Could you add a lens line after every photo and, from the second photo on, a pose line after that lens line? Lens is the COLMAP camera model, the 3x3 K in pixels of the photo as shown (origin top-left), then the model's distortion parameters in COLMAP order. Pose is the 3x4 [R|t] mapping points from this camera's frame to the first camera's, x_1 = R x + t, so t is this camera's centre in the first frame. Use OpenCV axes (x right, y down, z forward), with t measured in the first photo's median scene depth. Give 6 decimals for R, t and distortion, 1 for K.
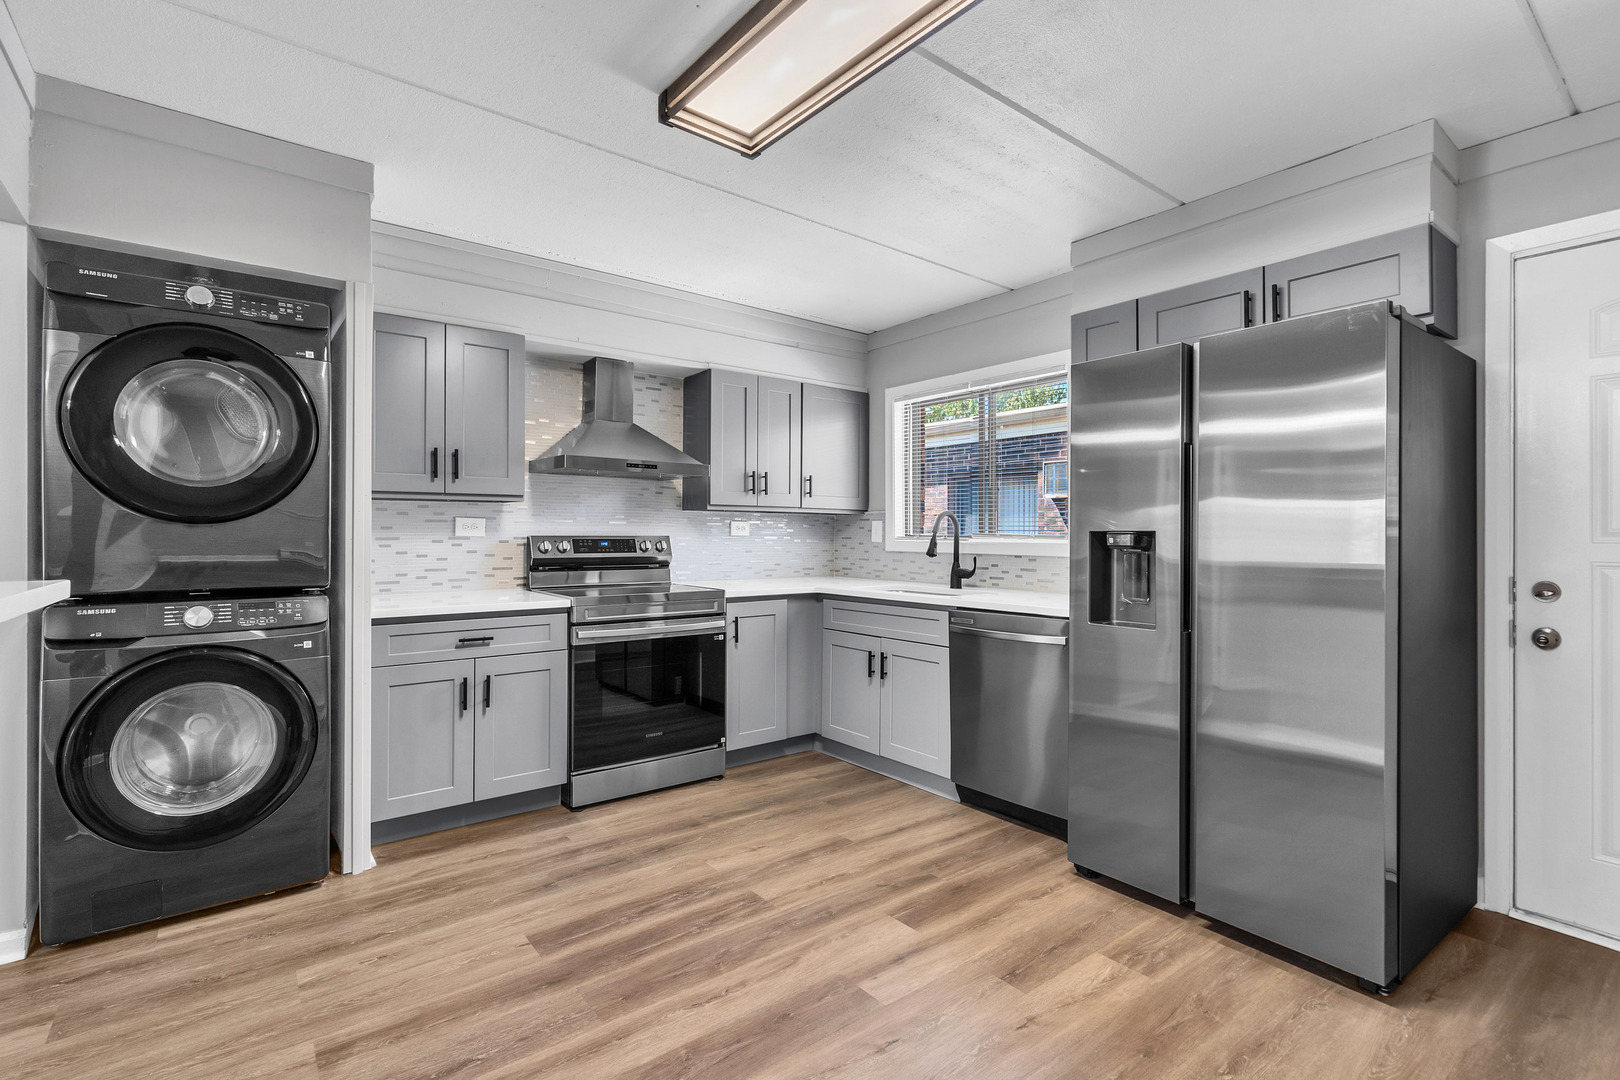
lens RADIAL K [[744.0, 0, 804.2], [0, 744.0, 529.8], [0, 0, 1]] dist [-0.005658, 0.002524]
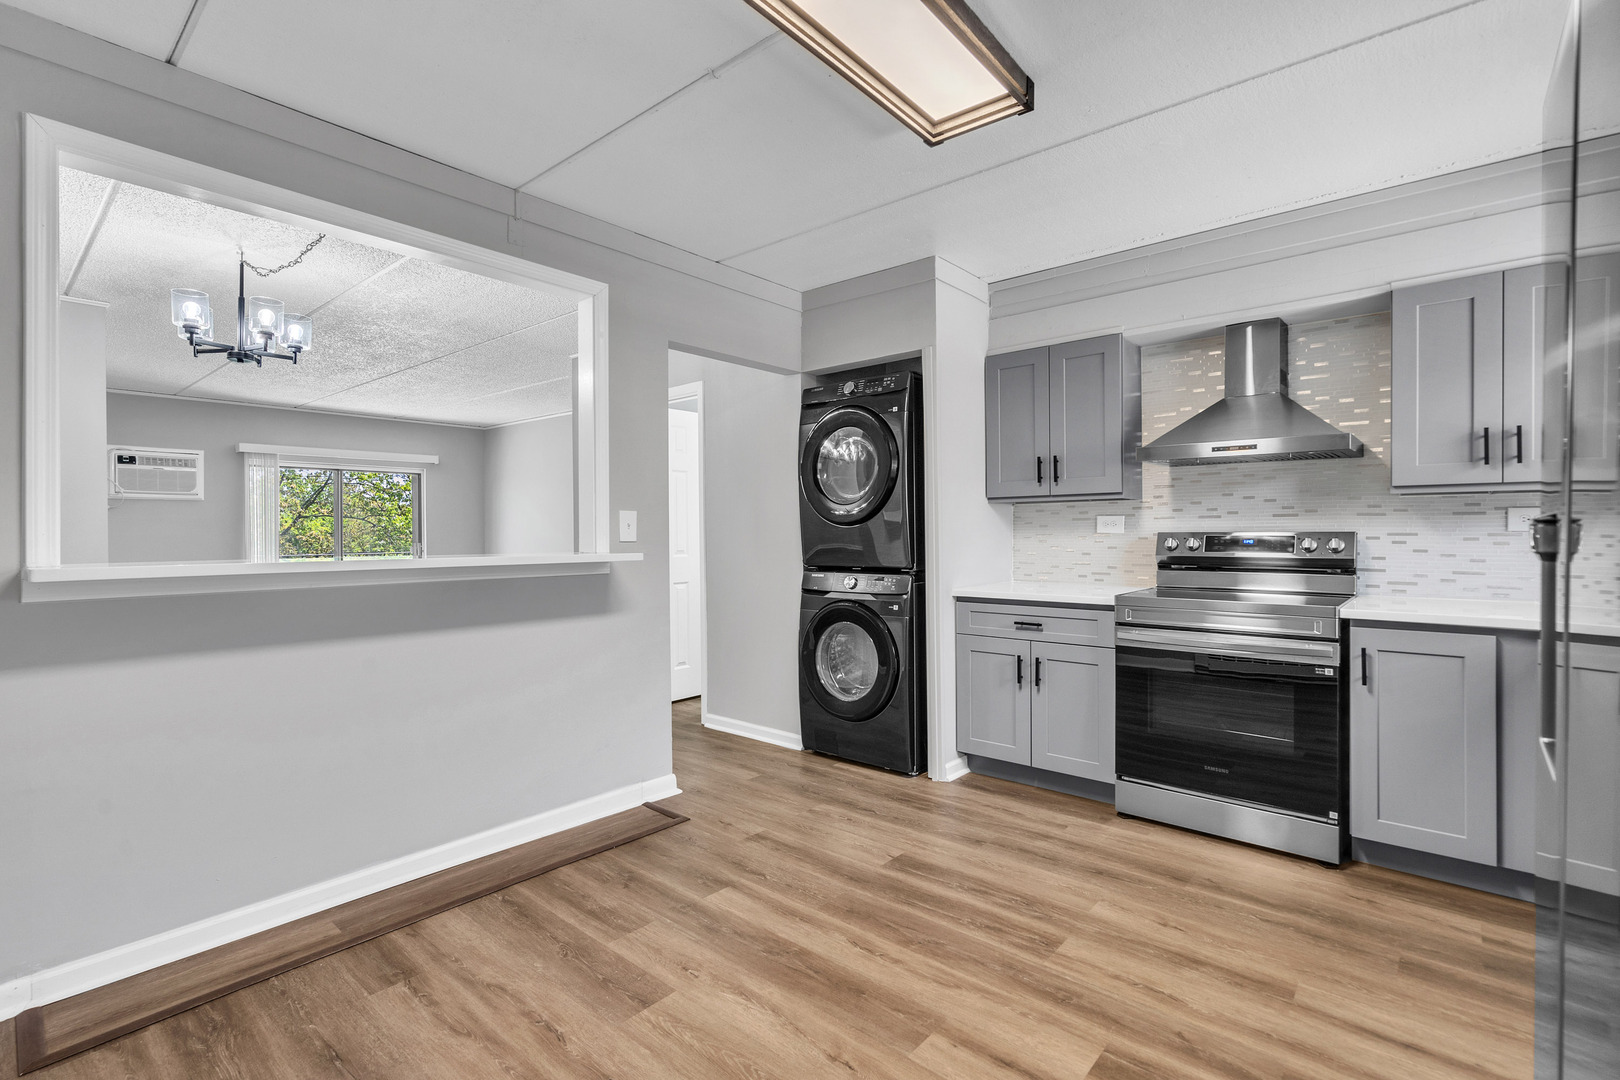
lens RADIAL K [[744.0, 0, 812.3], [0, 744.0, 531.9], [0, 0, 1]] dist [-0.005658, 0.002524]
pose [[0.200062, -0.003792, -0.979776, 0.593042], [0.010988, 0.999938, -0.001627, 0.005116], [0.979722, -0.010440, 0.200091, 0.439431]]
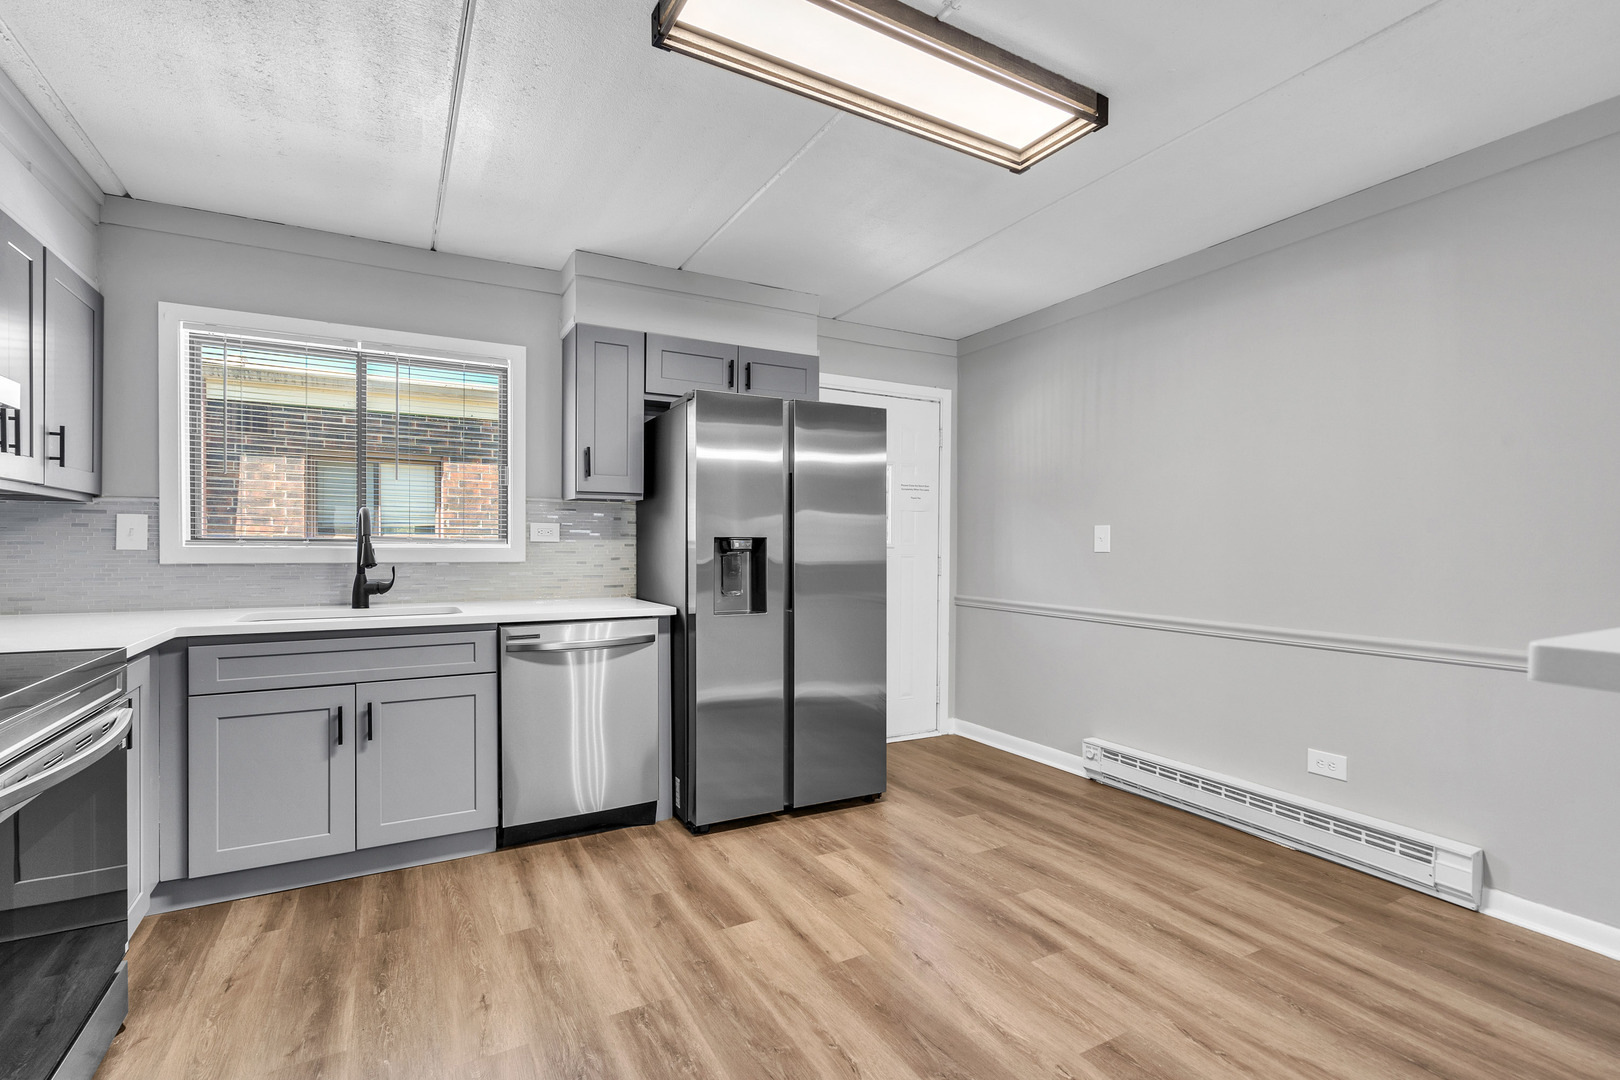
lens RADIAL K [[744.0, 0, 797.1], [0, 744.0, 549.1], [0, 0, 1]] dist [-0.005658, 0.002524]
pose [[0.159269, -0.010771, 0.987177, -0.632644], [-0.011073, 0.999858, 0.012696, 0.004205], [-0.987173, -0.012953, 0.159127, 0.574914]]
